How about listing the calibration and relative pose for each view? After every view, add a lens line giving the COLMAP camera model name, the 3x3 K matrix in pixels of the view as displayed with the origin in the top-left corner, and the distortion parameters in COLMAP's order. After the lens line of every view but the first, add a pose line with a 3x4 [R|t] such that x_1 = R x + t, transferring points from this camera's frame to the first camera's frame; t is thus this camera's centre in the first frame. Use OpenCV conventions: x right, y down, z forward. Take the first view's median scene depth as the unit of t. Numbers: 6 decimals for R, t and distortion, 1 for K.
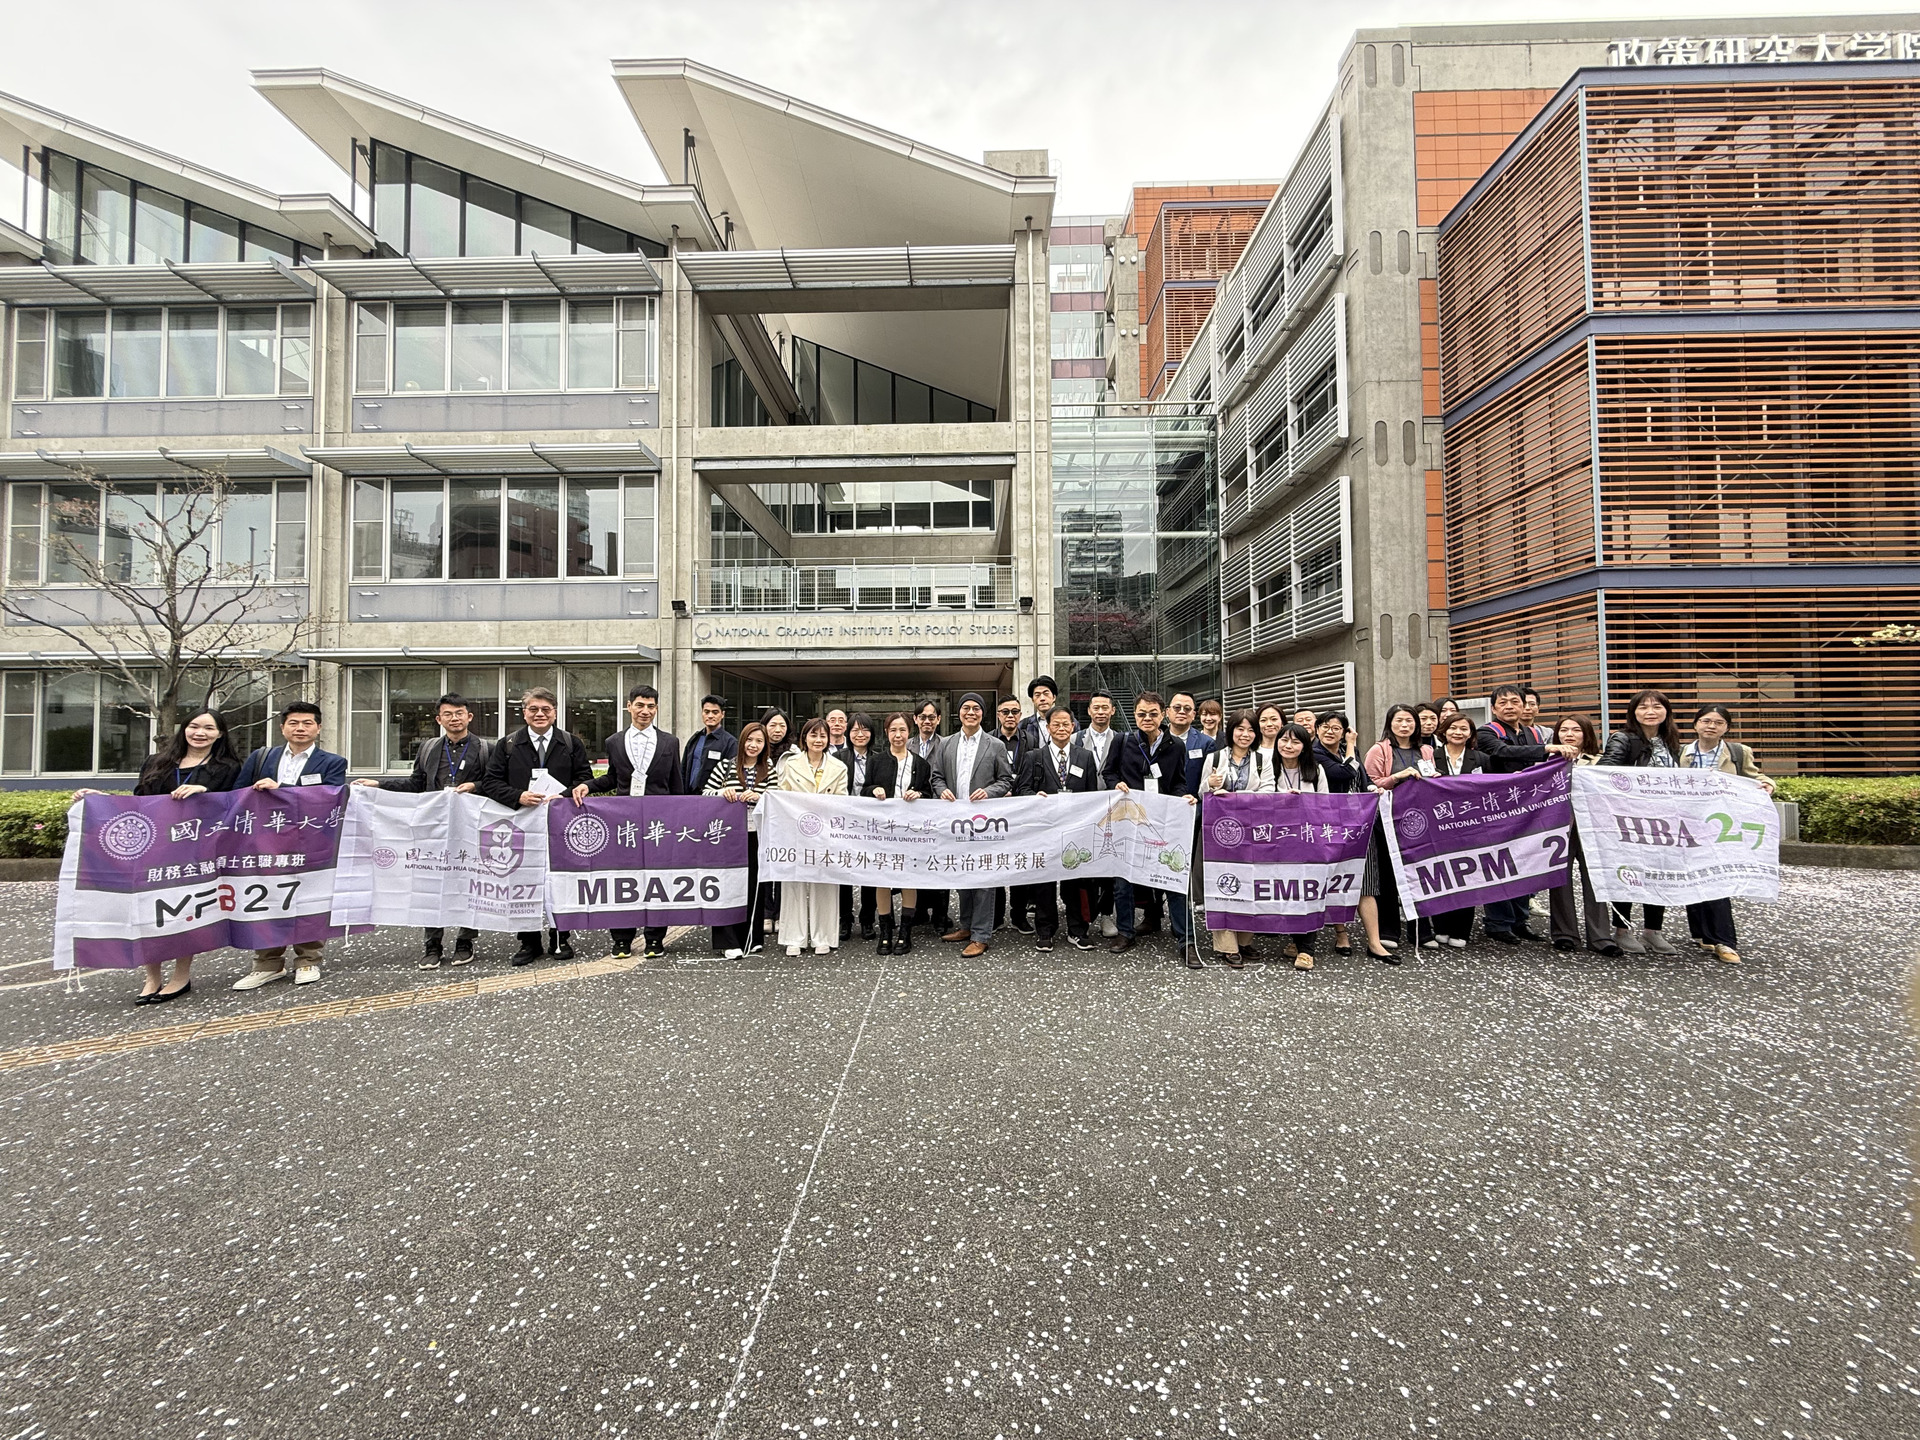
lens RADIAL K [[764.4, 0, 954.4], [0, 764.4, 712.6], [0, 0, 1]] dist [0.014539, 0.000007]
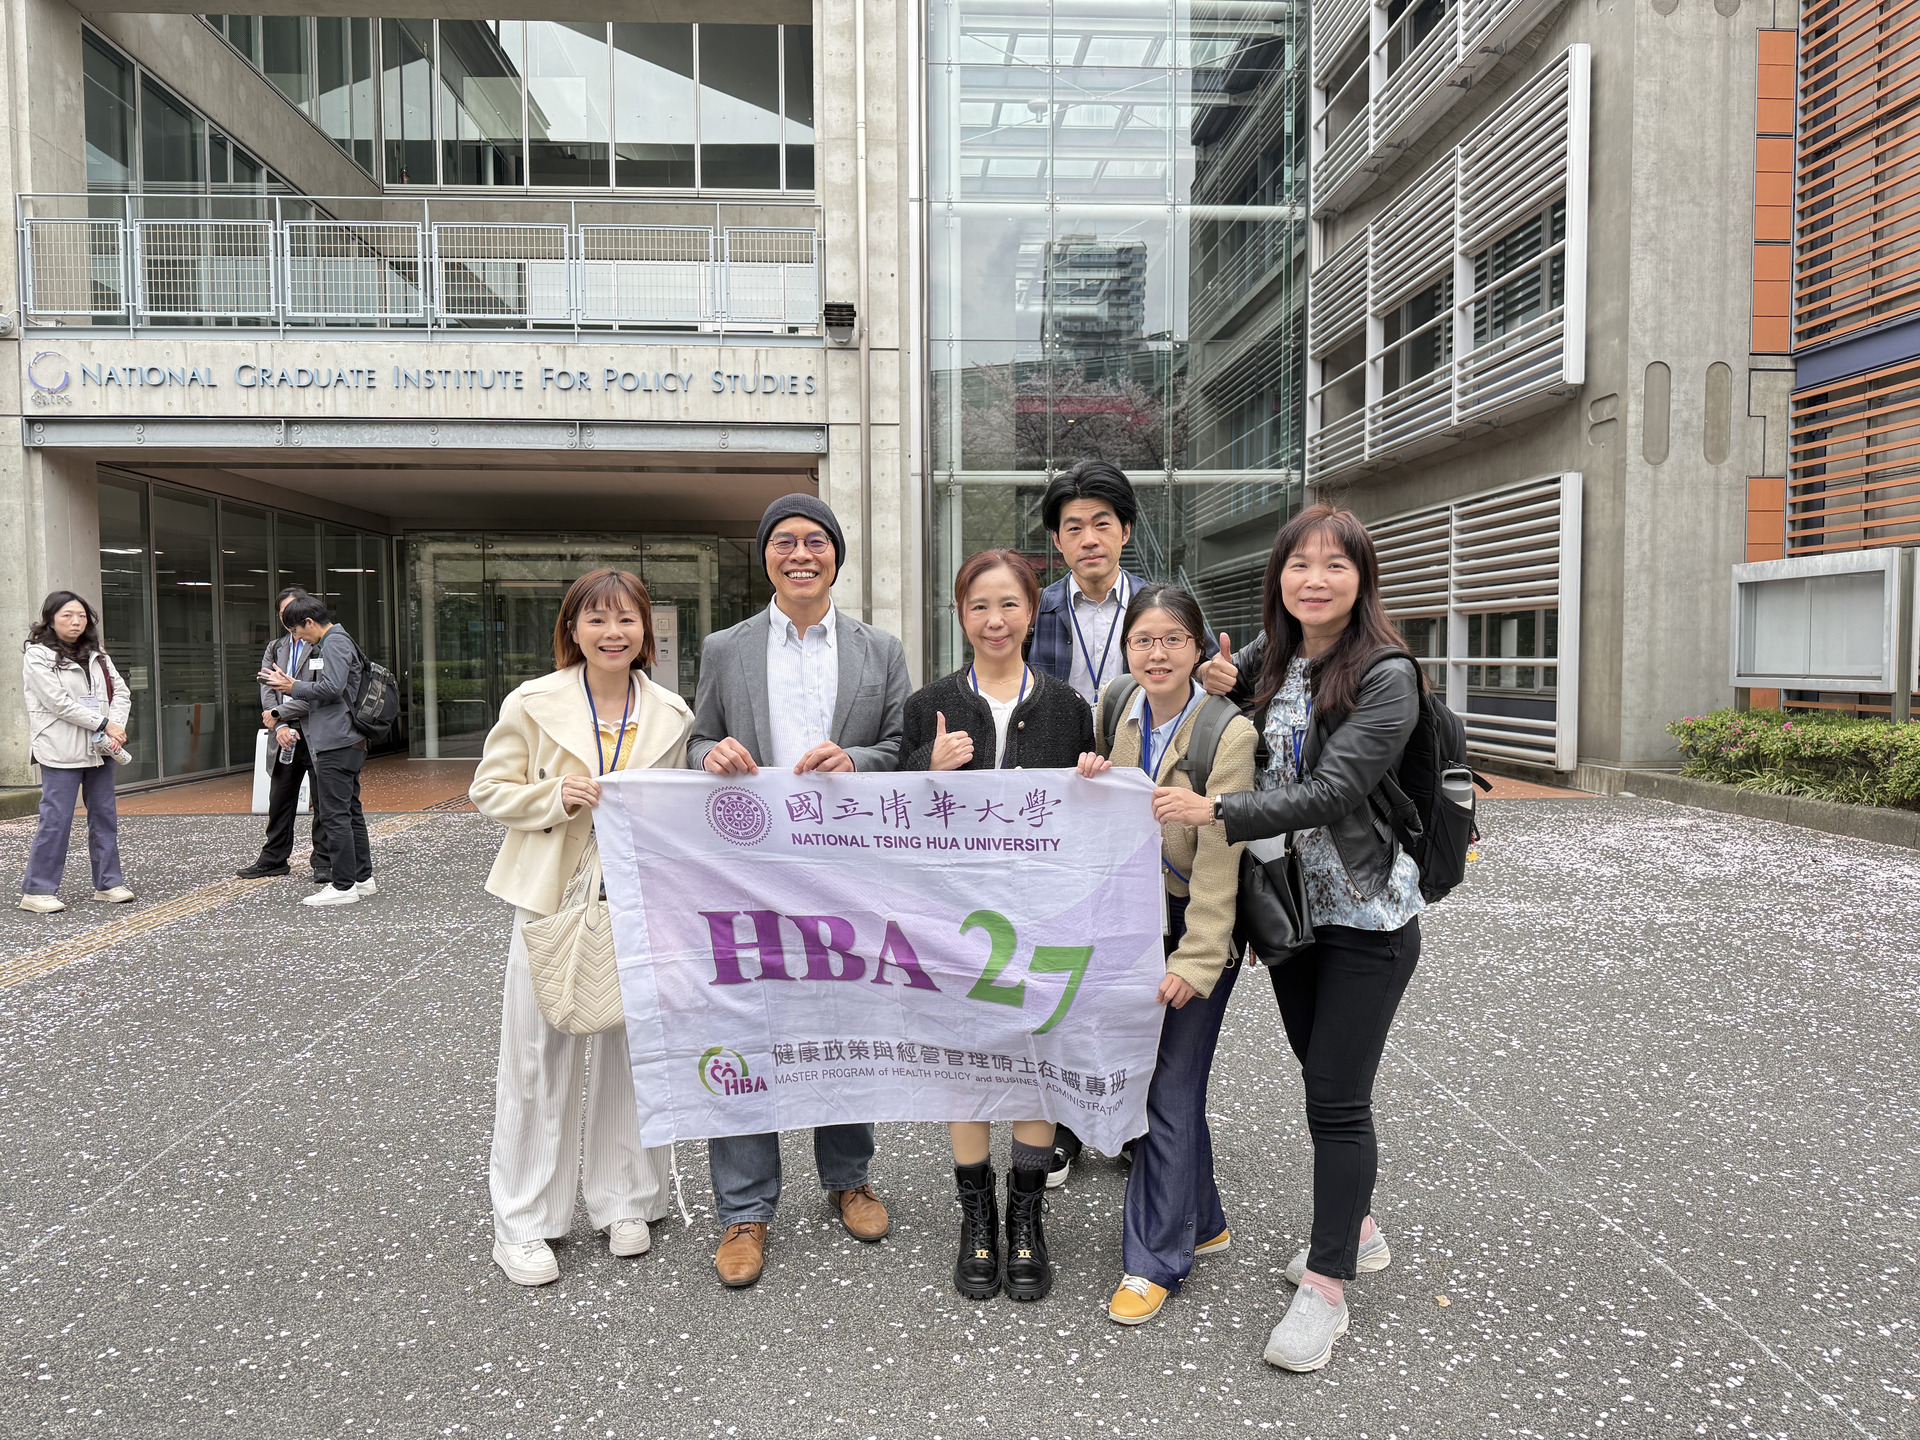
lens RADIAL K [[1359.8, 0, 958.1], [0, 1359.8, 719.7], [0, 0, 1]] dist [0.025180, -0.032819]
pose [[0.996964, -0.000411, 0.077864, 0.096172], [-0.006707, 0.995816, 0.091136, 0.007885], [-0.077576, -0.091382, 0.992790, 0.226292]]
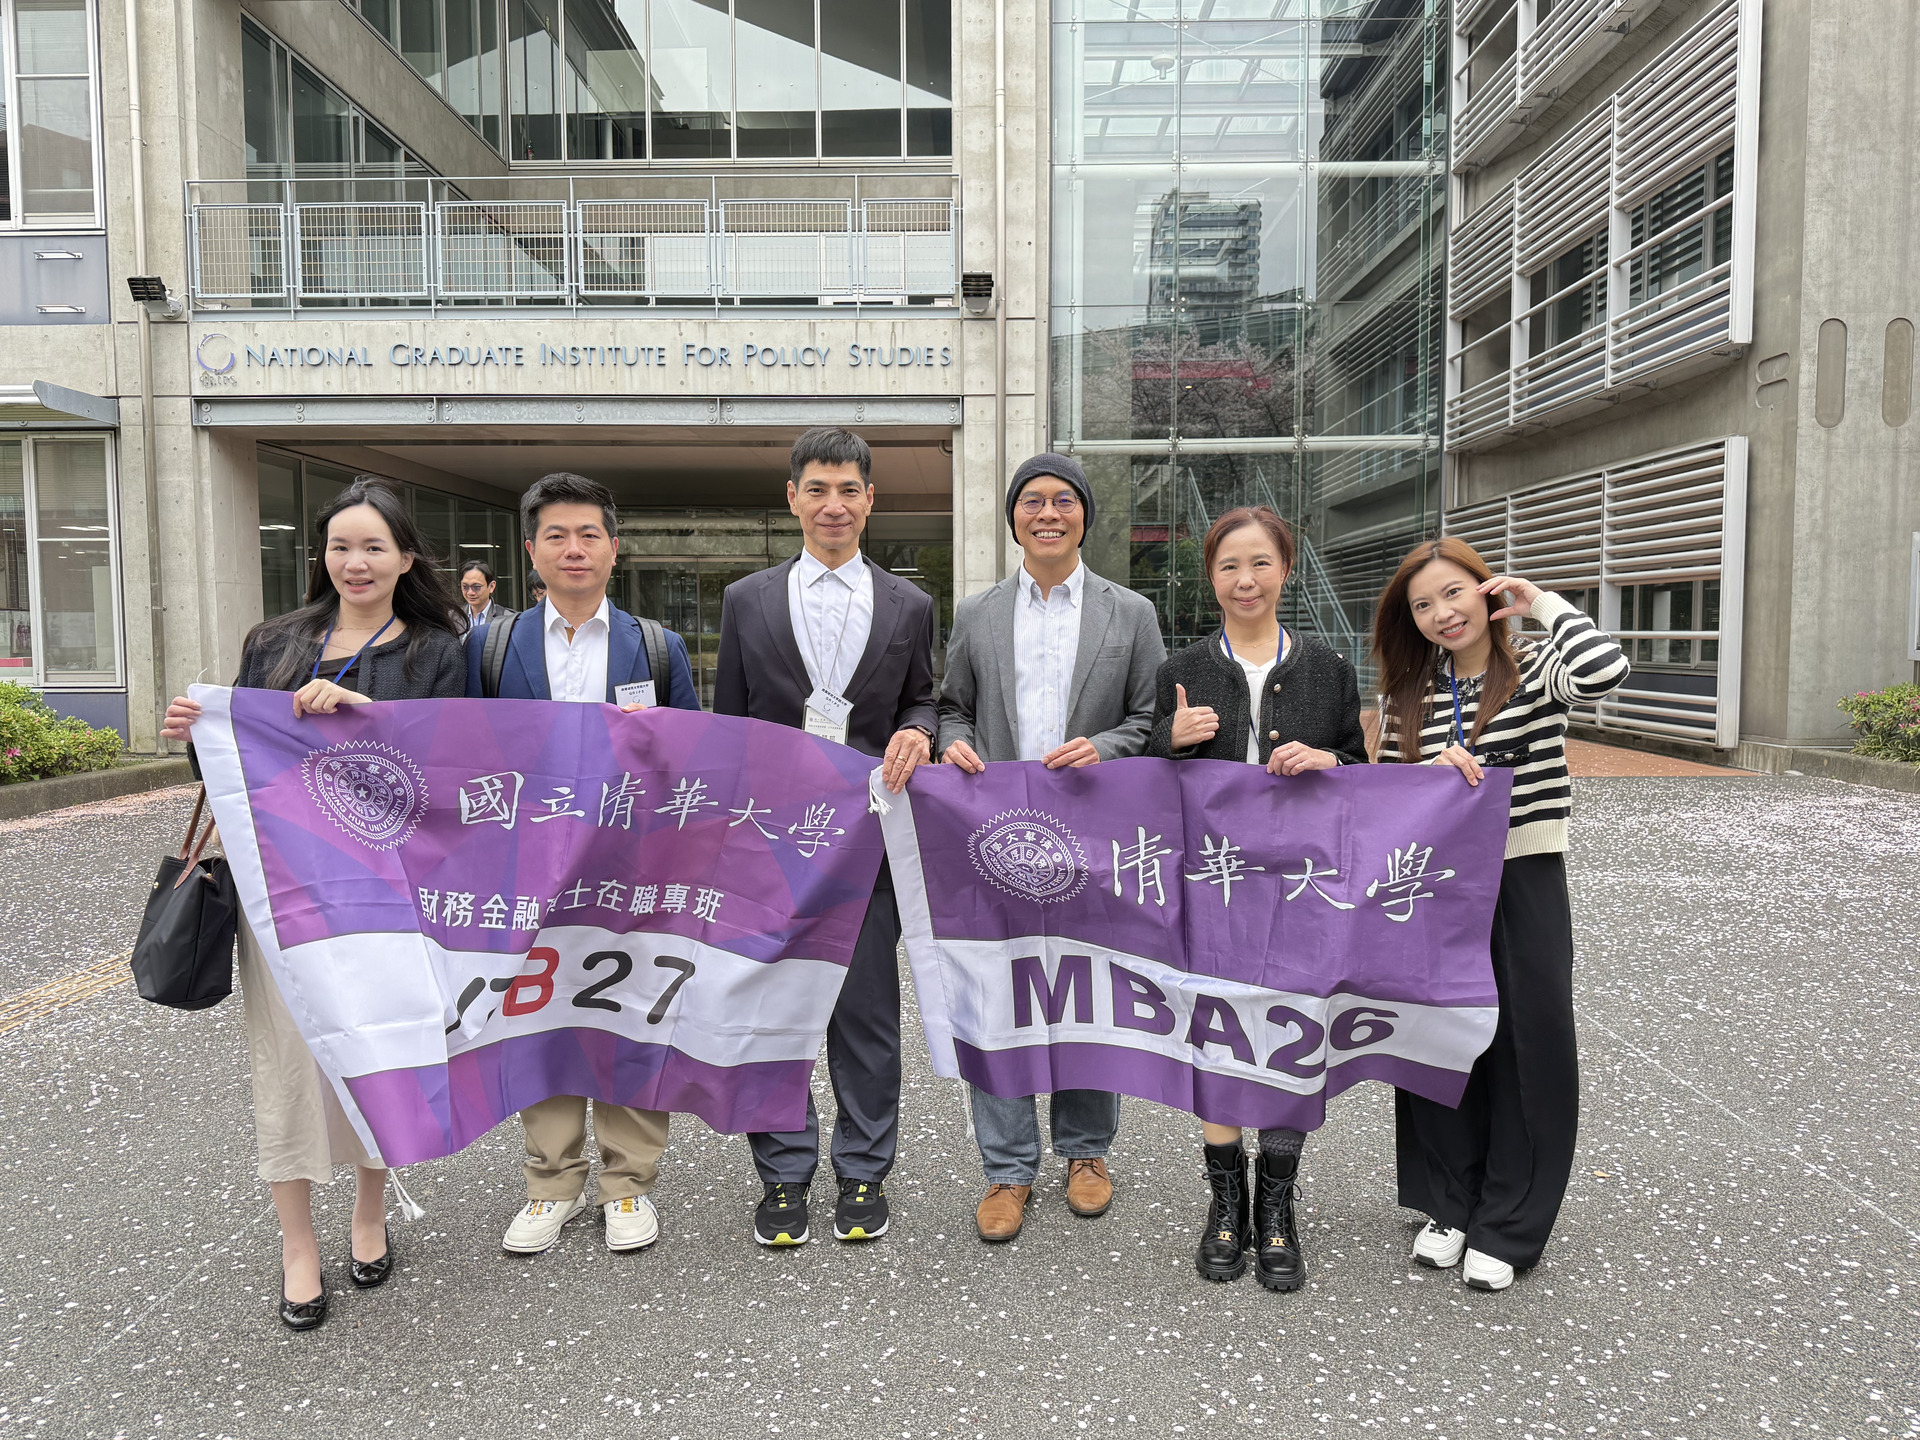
lens RADIAL K [[1401.6, 0, 955.4], [0, 1401.6, 718.8], [0, 0, 1]] dist [0.015105, -0.017410]
pose [[0.999984, 0.003401, 0.004596, 0.075812], [-0.003870, 0.994331, 0.106263, 0.009521], [-0.004208, -0.106279, 0.994327, 0.207572]]
